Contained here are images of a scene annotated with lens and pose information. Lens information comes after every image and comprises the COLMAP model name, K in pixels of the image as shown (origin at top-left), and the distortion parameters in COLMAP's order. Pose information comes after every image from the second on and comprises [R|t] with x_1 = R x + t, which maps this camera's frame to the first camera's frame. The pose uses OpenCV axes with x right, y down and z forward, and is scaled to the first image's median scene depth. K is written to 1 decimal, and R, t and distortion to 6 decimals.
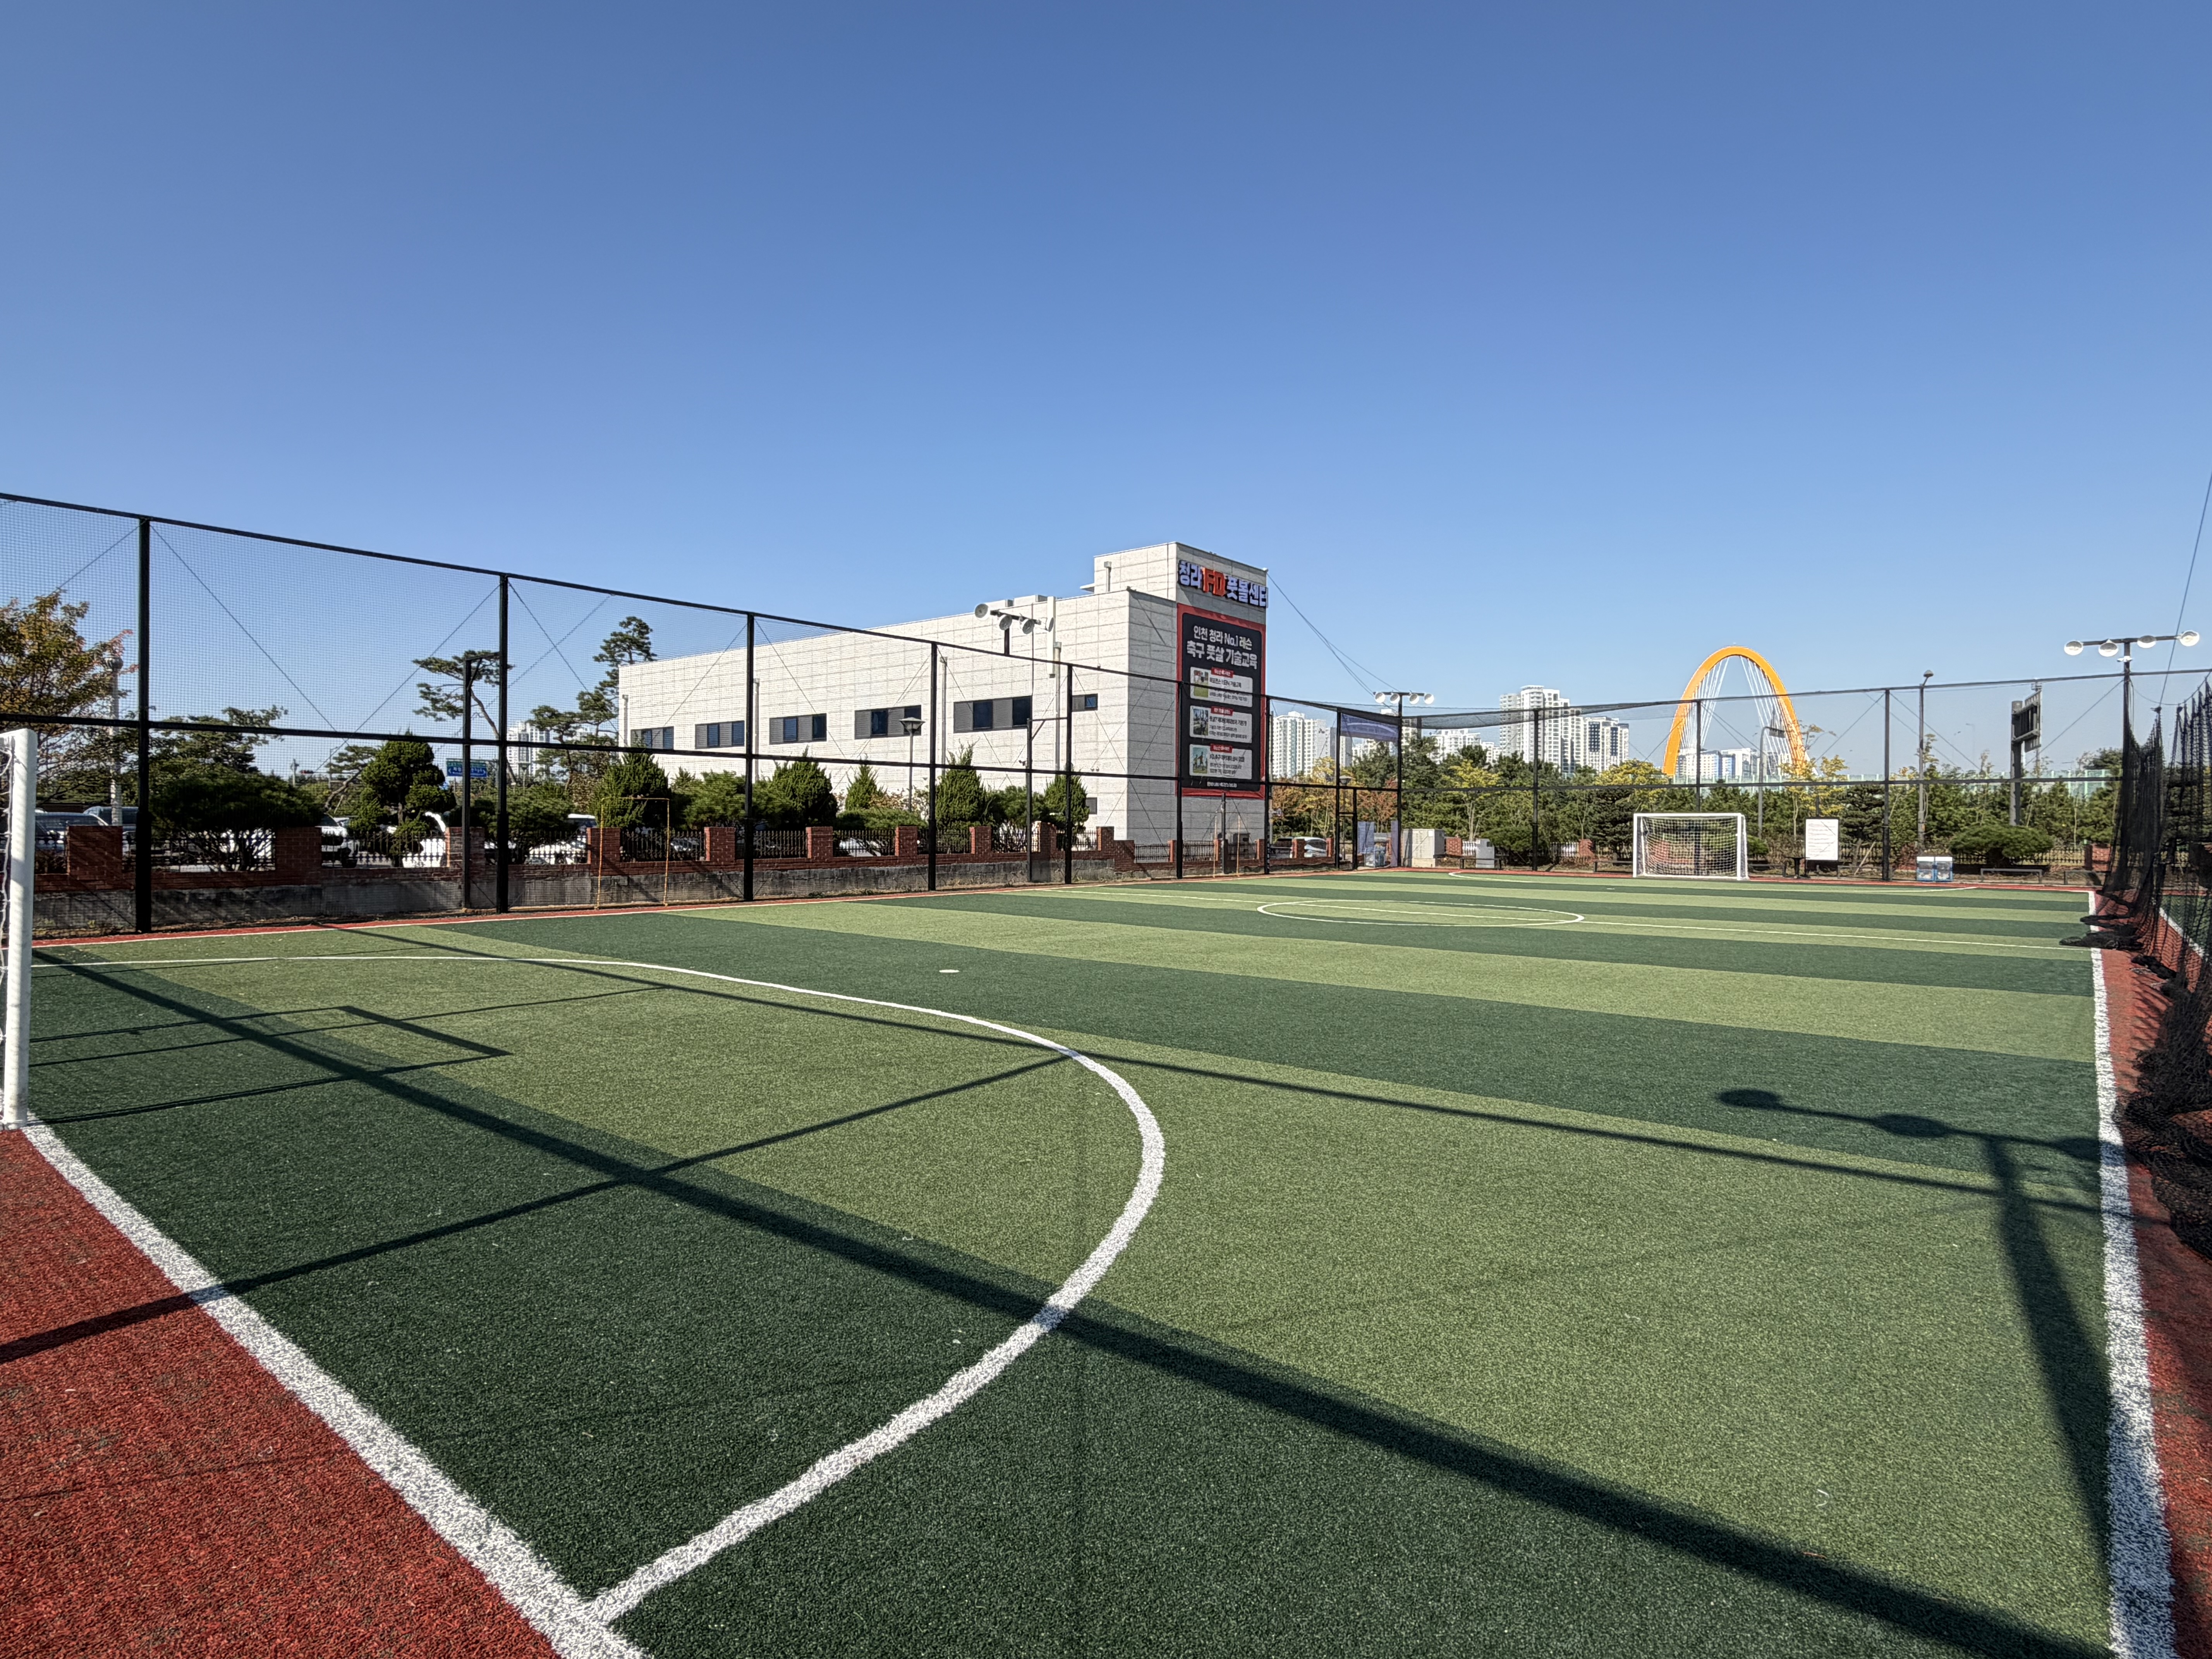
lens RADIAL K [[1176.8, 0, 1110.5], [0, 1176.8, 811.5], [0, 0, 1]] dist [-0.001059, -0.002722]
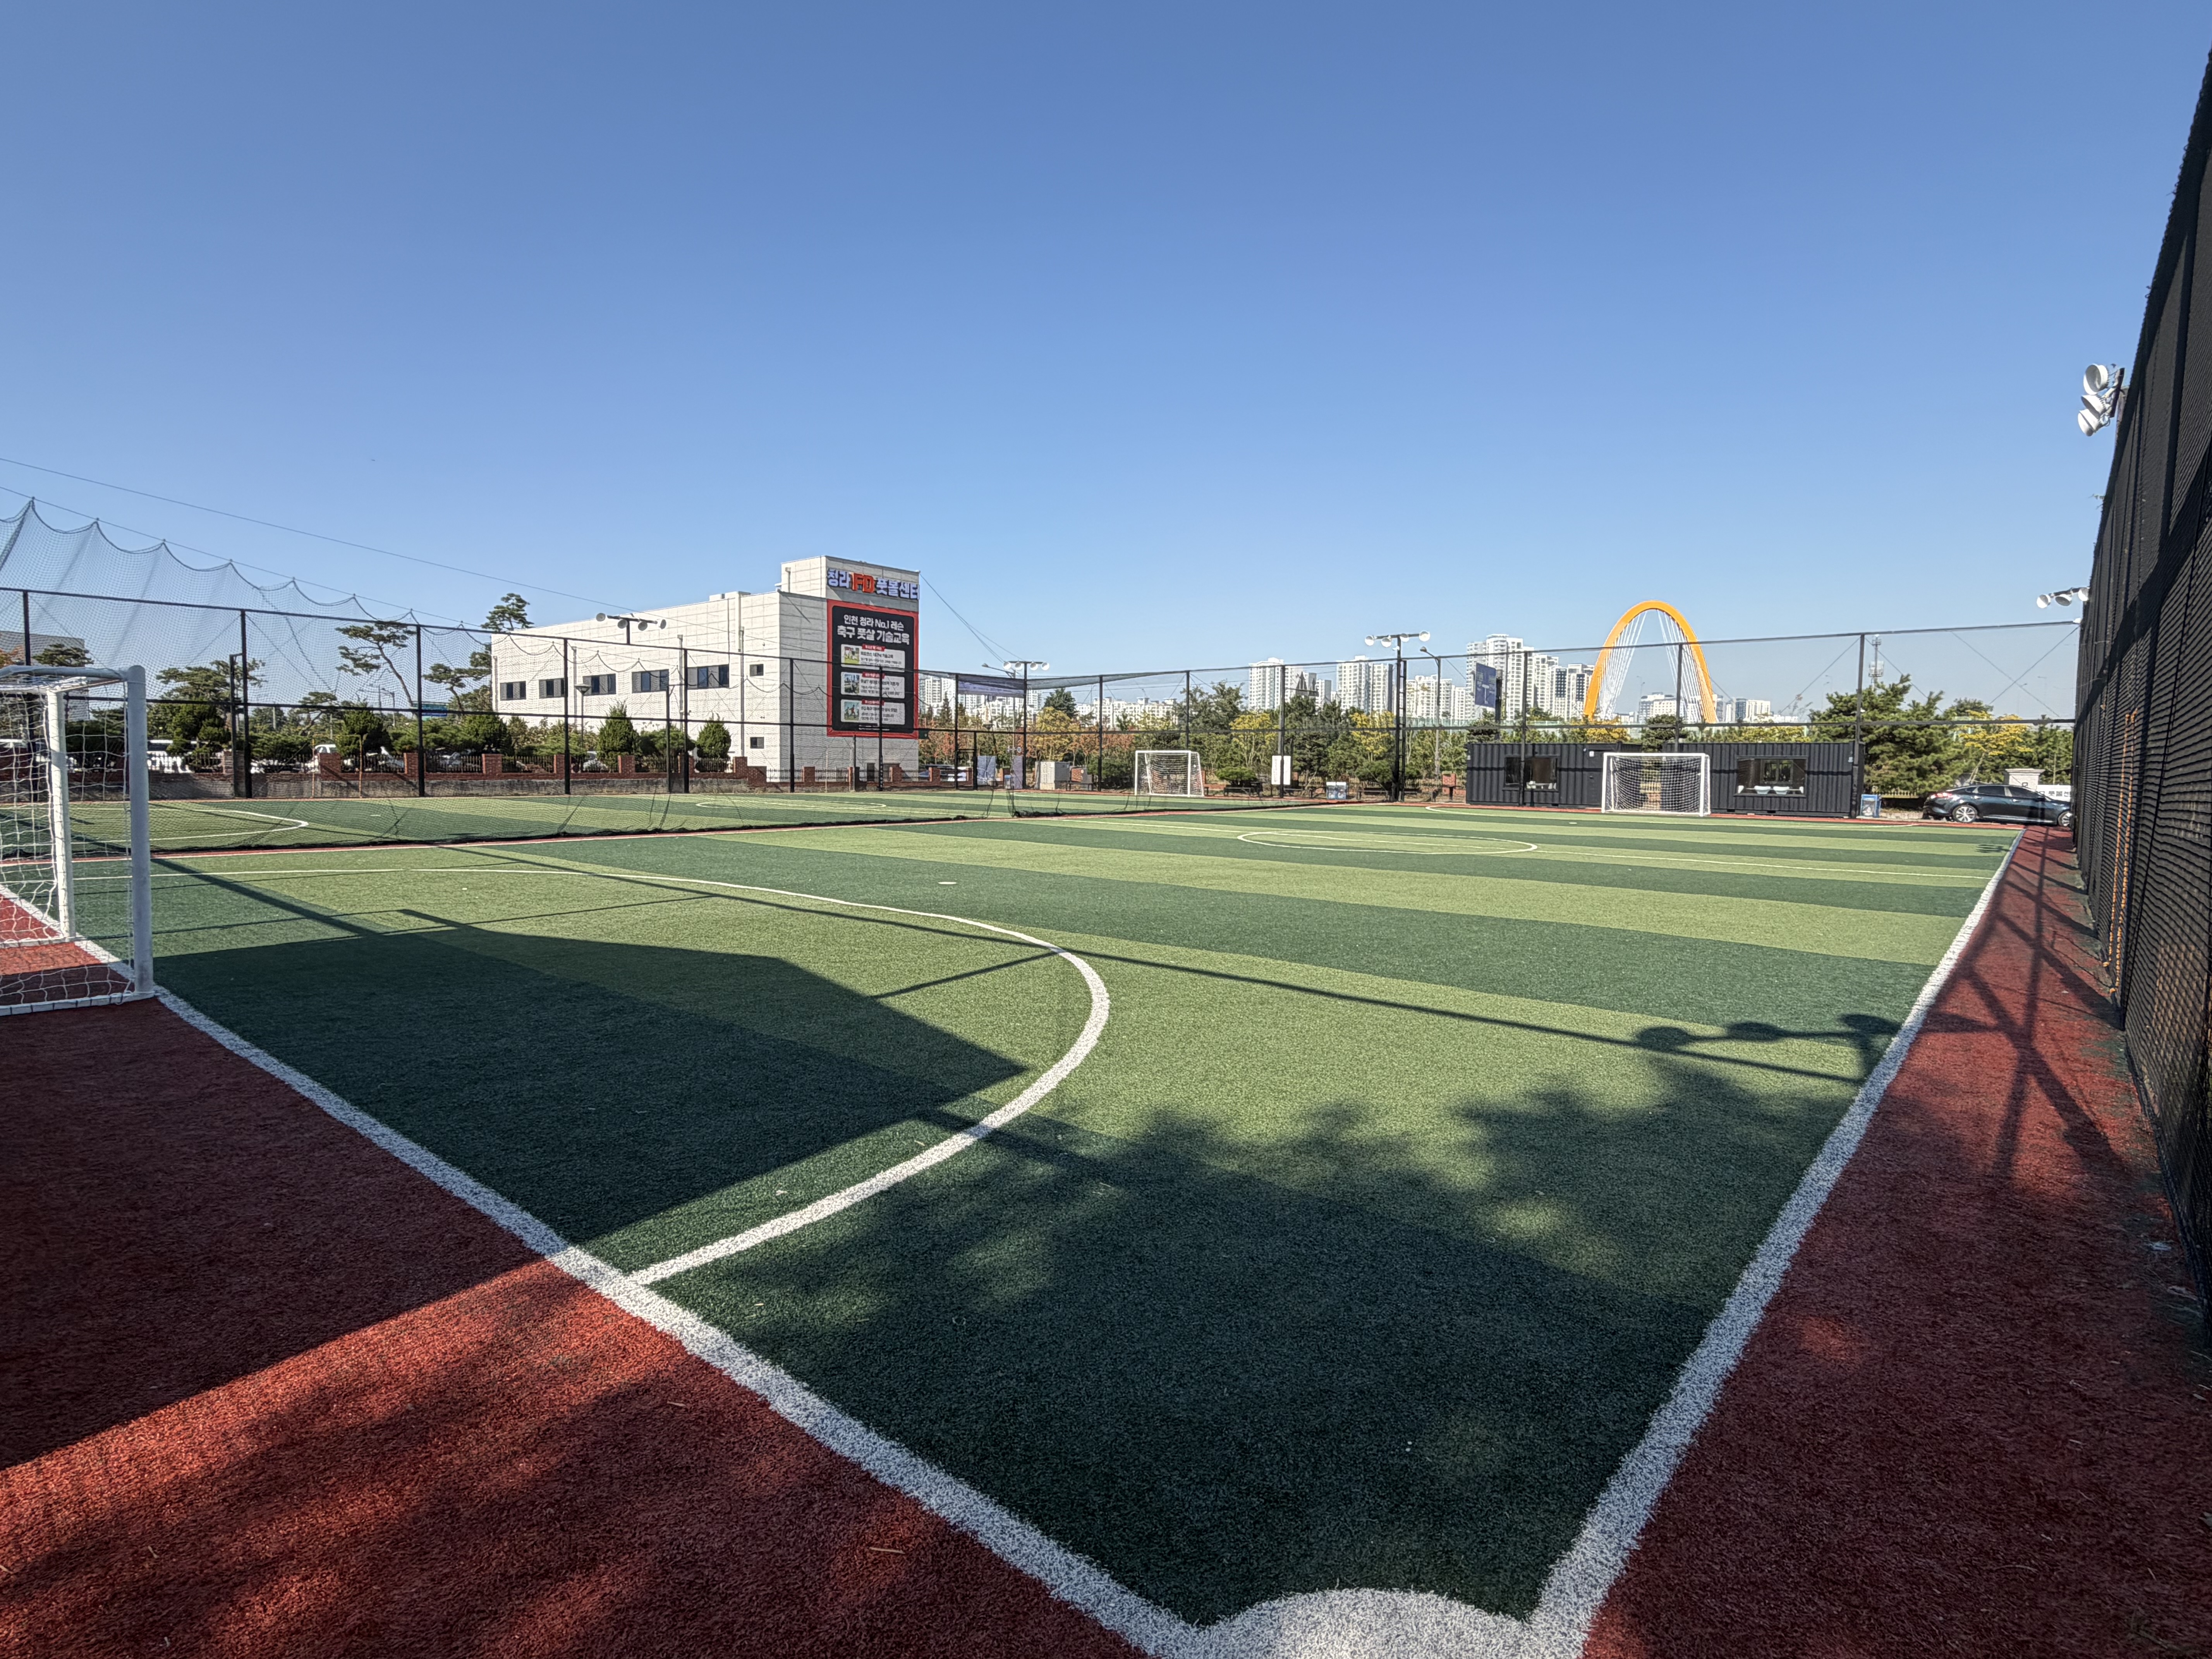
lens RADIAL K [[1112.7, 0, 1101.7], [0, 1112.7, 832.2], [0, 0, 1]] dist [0.000654, -0.001921]
pose [[0.999807, 0.008584, -0.017695, 0.402863], [-0.007268, 0.997292, 0.073181, 0.001540], [0.018275, -0.073038, 0.997162, -0.337796]]
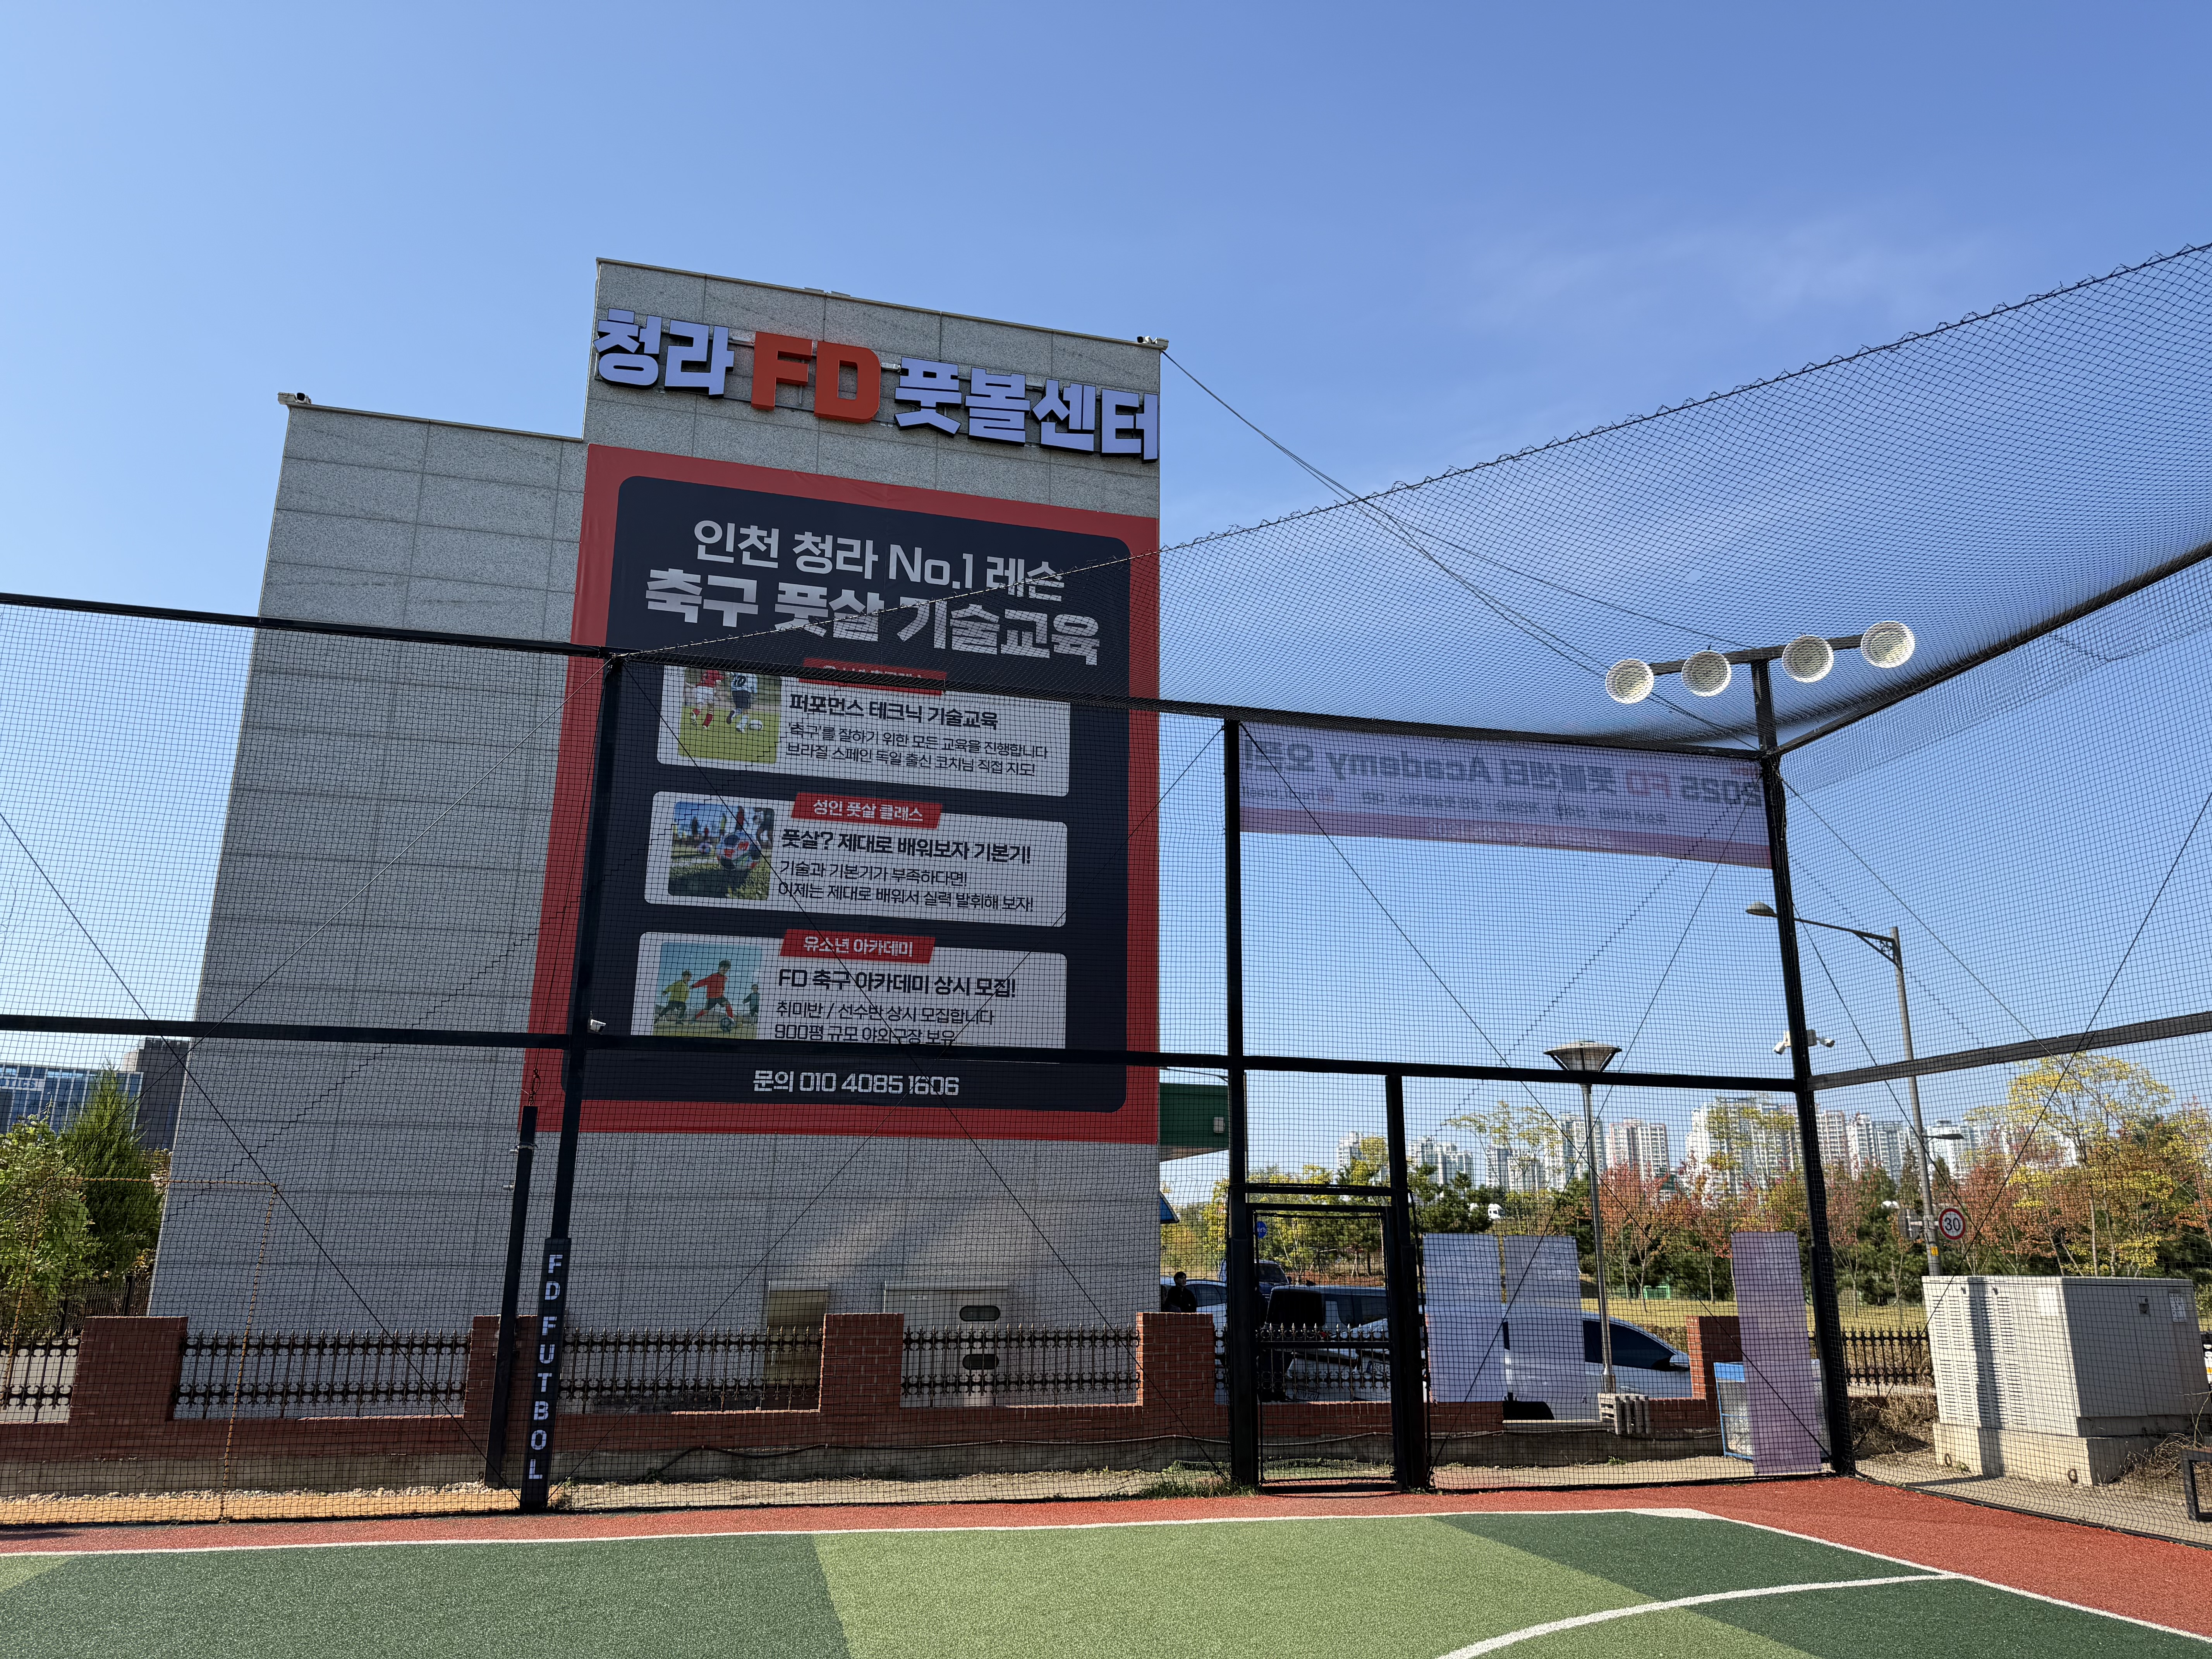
lens RADIAL K [[1541.8, 0, 1100.9], [0, 1541.8, 838.0], [0, 0, 1]] dist [0.042056, -0.040866]
pose [[0.809309, -0.157250, -0.565943, 0.346262], [0.006295, 0.965766, -0.259340, 0.012552], [0.587350, 0.206324, 0.782592, 0.780052]]
